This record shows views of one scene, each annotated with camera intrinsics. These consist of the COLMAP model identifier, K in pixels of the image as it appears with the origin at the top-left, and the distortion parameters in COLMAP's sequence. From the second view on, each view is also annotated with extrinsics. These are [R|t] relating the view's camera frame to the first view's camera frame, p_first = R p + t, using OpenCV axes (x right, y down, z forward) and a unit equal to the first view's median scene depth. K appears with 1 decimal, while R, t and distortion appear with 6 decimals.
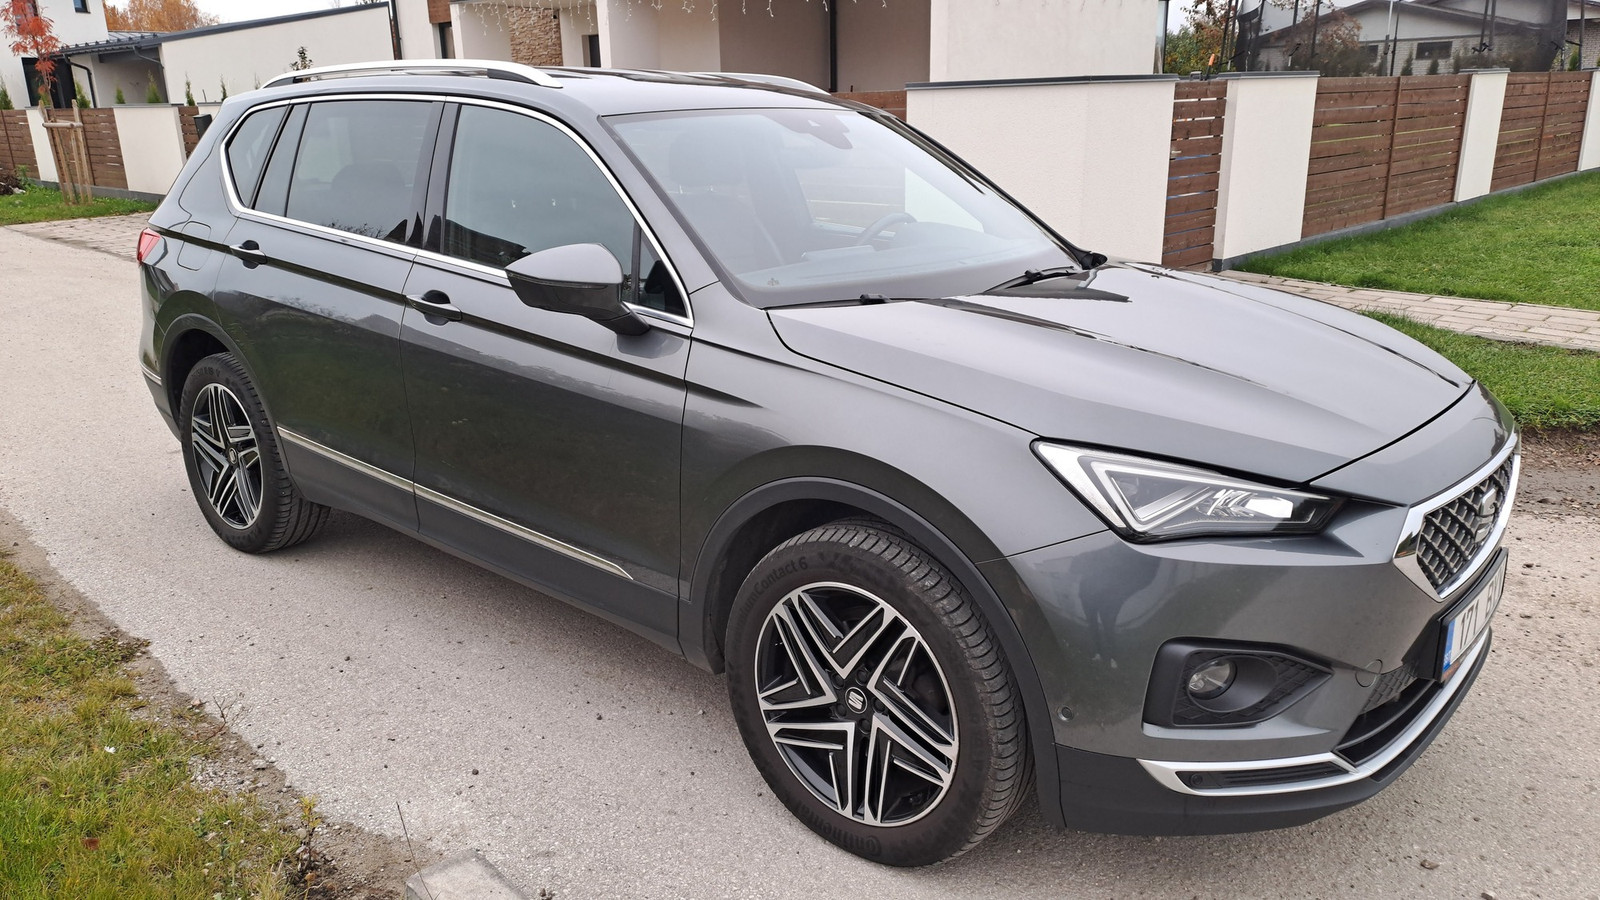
lens RADIAL K [[1185.9, 0, 800.0], [0, 1185.9, 450.0], [0, 0, 1]] dist [0.092127, -0.087128]
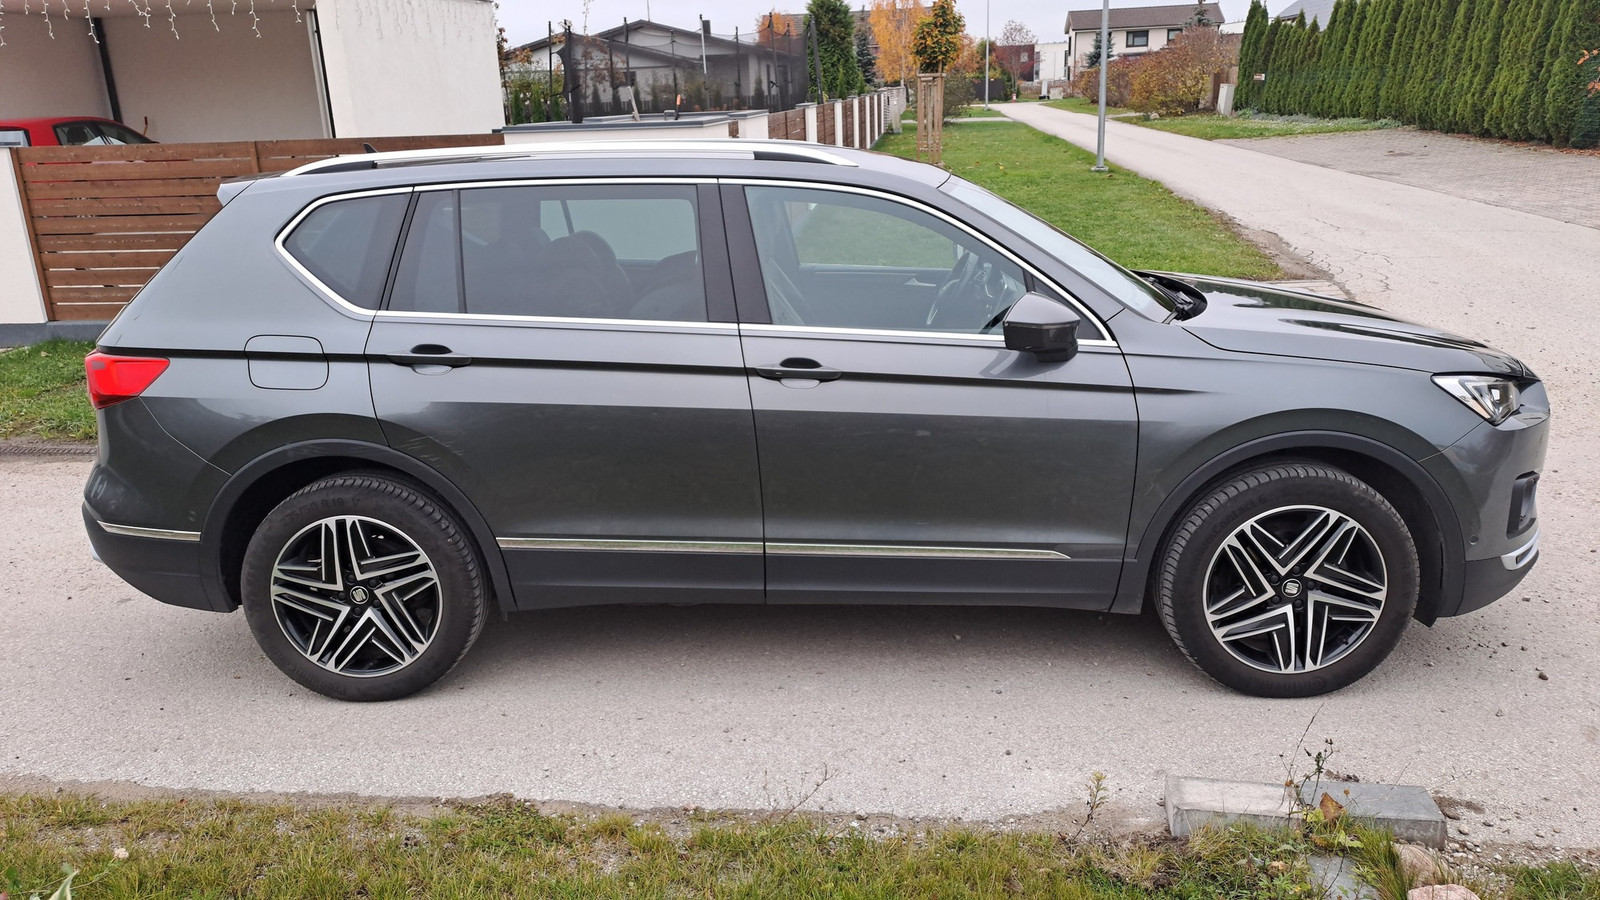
lens RADIAL K [[1188.5, 0, 796.1], [0, 1188.5, 442.3], [0, 0, 1]] dist [0.033501, 0.001747]
pose [[0.786600, -0.183054, 0.589705, -1.201980], [0.196606, 0.979590, 0.041830, -0.130613], [-0.585326, 0.083036, 0.806535, 0.190101]]
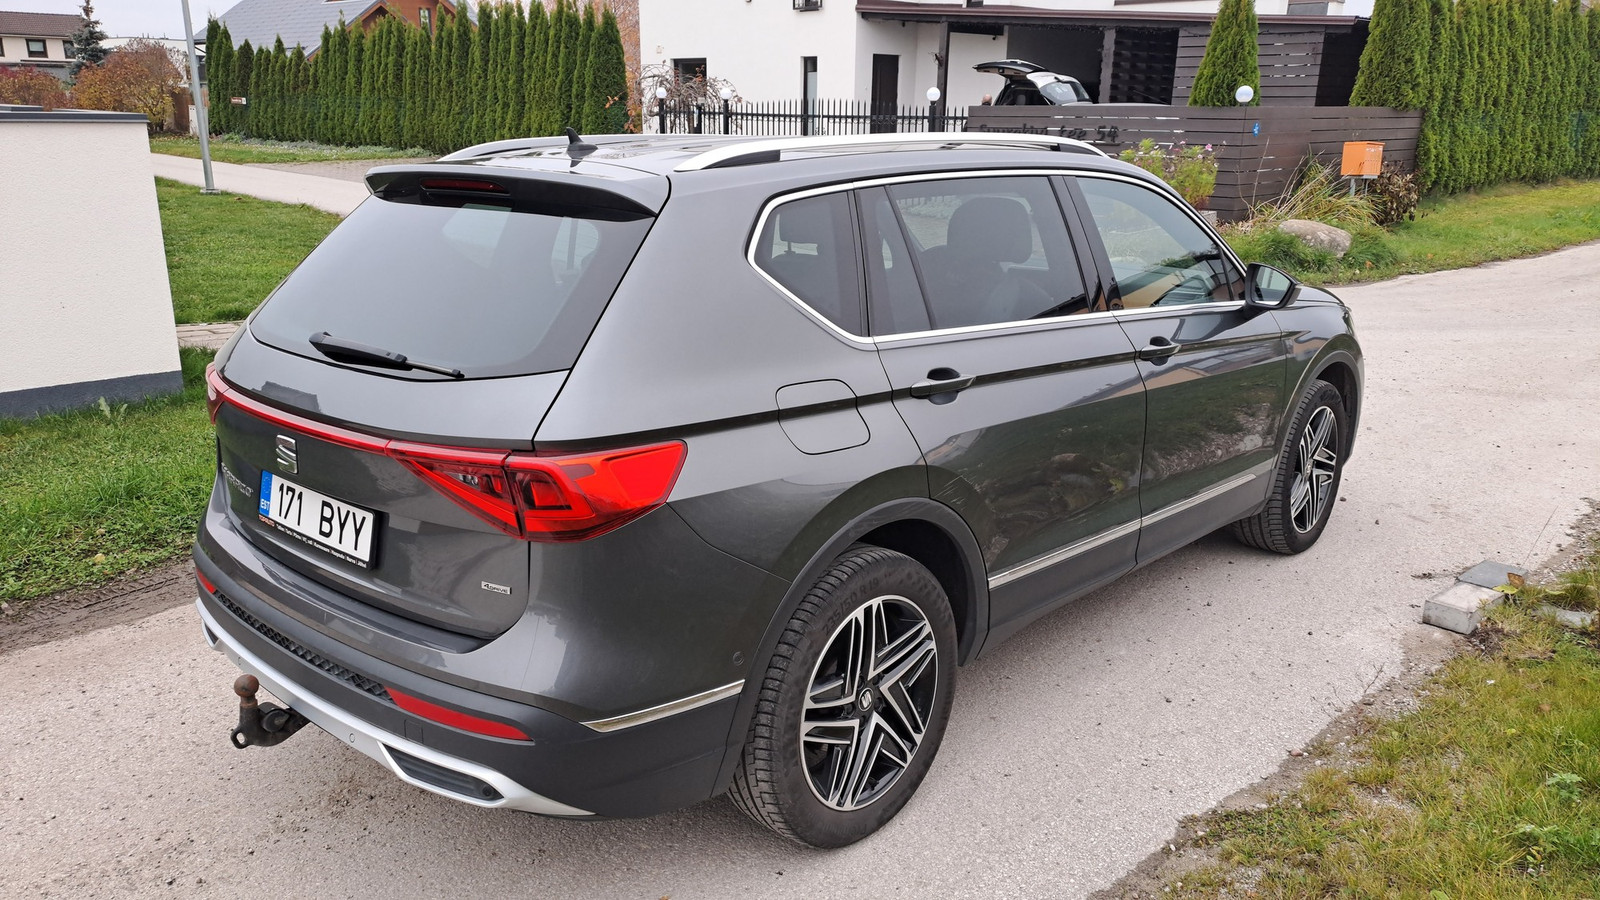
lens RADIAL K [[1185.9, 0, 800.0], [0, 1185.9, 450.0], [0, 0, 1]] dist [0.092127, -0.087128]
pose [[0.033570, -0.256100, 0.966067, -1.842660], [0.275173, 0.931621, 0.237407, -0.504509], [-0.960809, 0.257866, 0.101746, 1.574242]]
